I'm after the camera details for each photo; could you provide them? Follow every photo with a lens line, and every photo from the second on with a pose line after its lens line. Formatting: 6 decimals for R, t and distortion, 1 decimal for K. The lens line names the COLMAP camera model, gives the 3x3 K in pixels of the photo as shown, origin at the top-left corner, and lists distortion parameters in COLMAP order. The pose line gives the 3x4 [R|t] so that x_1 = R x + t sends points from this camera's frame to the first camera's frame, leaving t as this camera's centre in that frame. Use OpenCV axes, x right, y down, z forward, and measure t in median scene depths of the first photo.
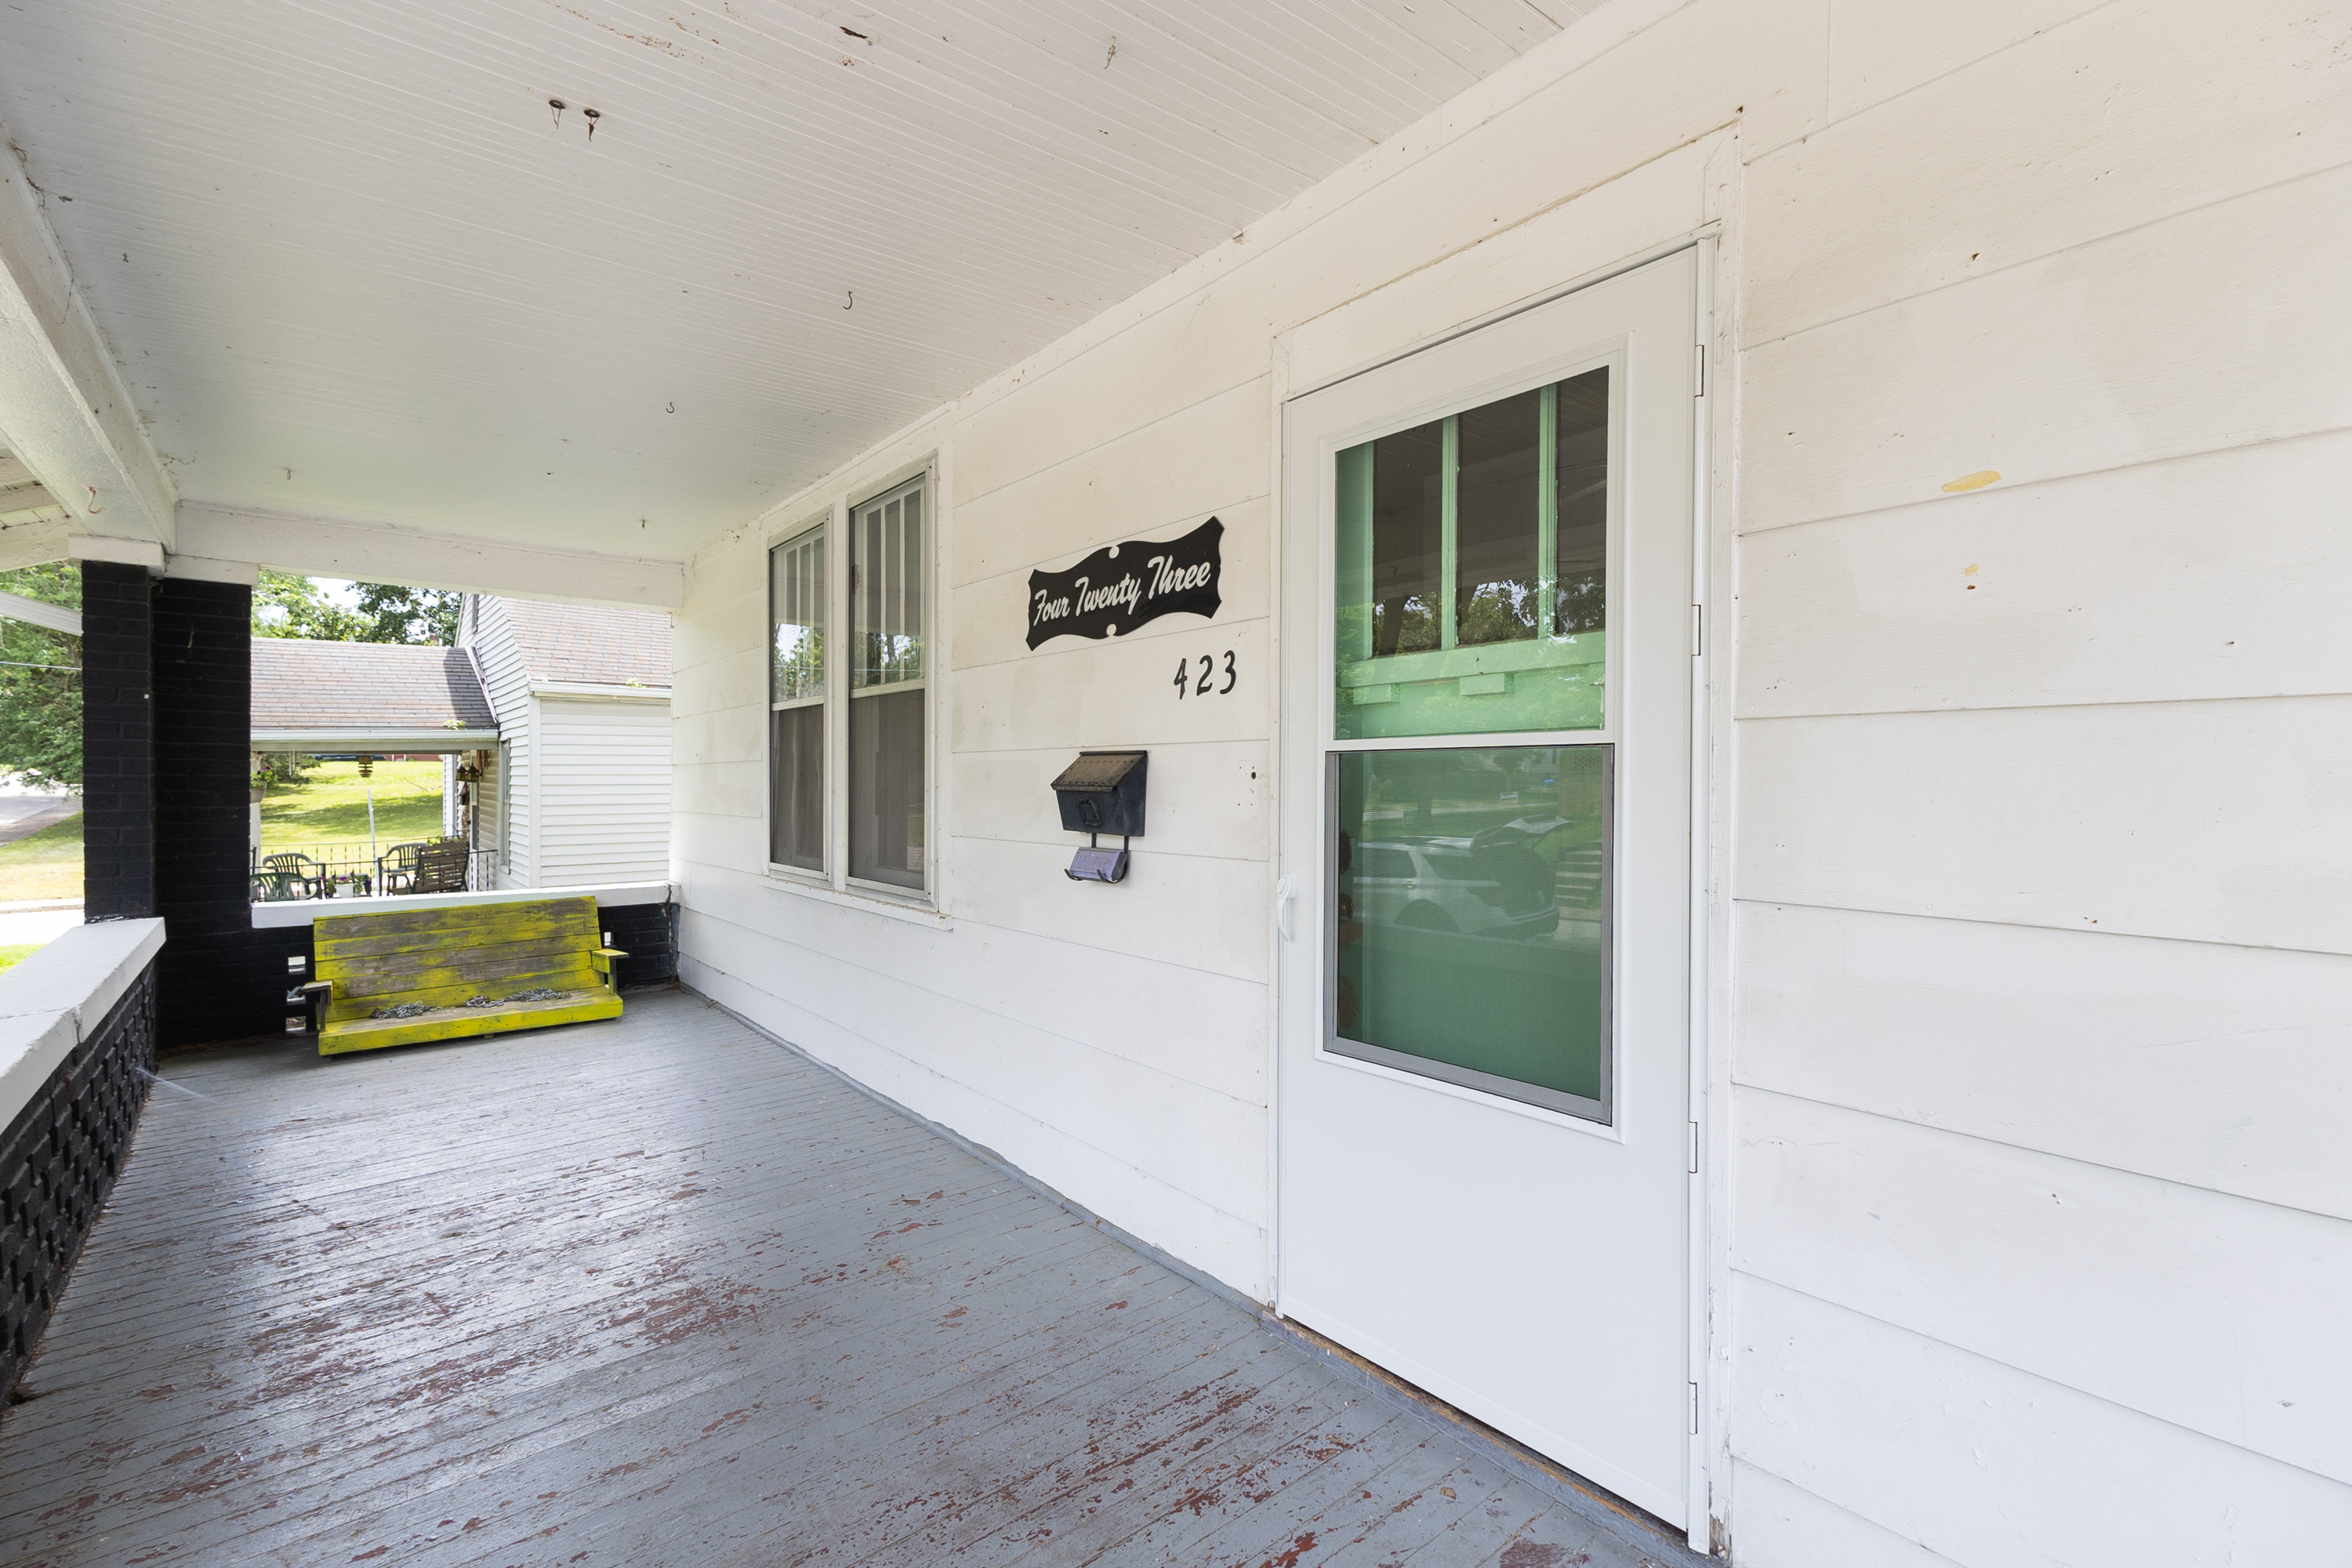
lens RADIAL K [[1095.2, 0, 1184.4], [0, 1095.2, 777.9], [0, 0, 1]] dist [-0.008593, 0.001046]
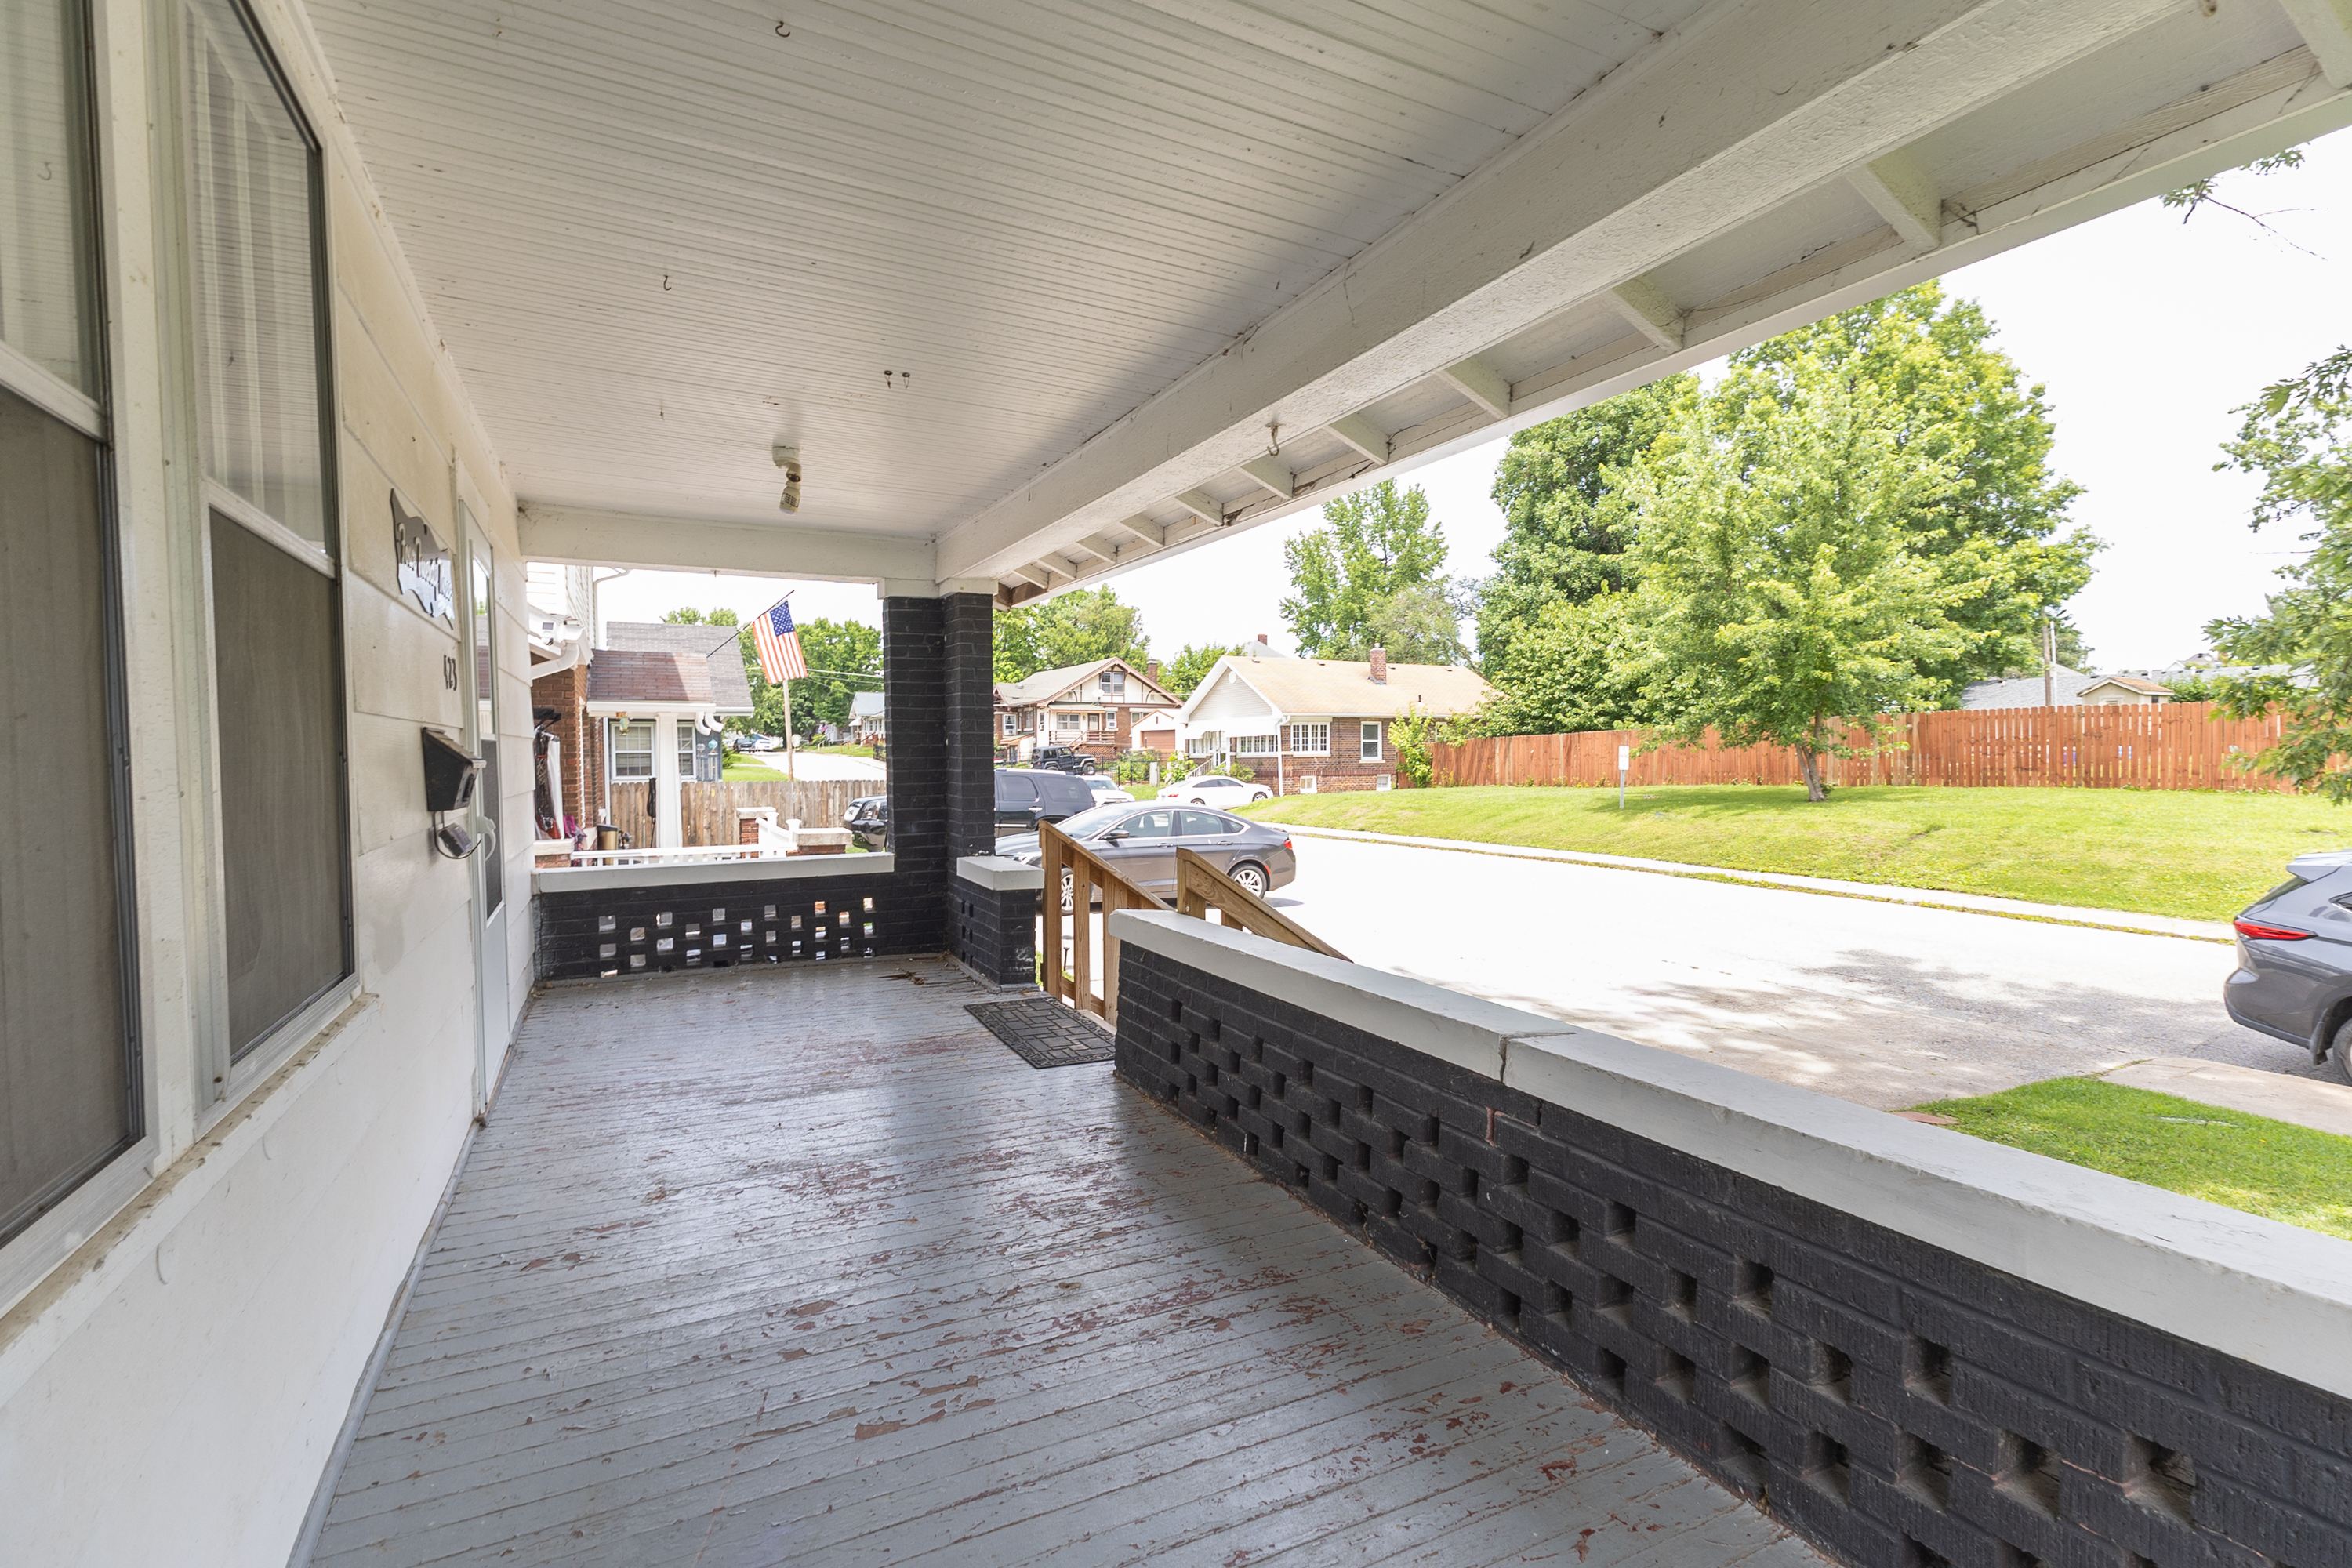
lens RADIAL K [[1095.2, 0, 1180.4], [0, 1095.2, 776.2], [0, 0, 1]] dist [-0.008593, 0.001046]
pose [[-0.979133, -0.012564, 0.202832, -1.043141], [-0.009301, 0.999812, 0.017034, -0.004780], [-0.203008, 0.014792, -0.979065, 2.053013]]
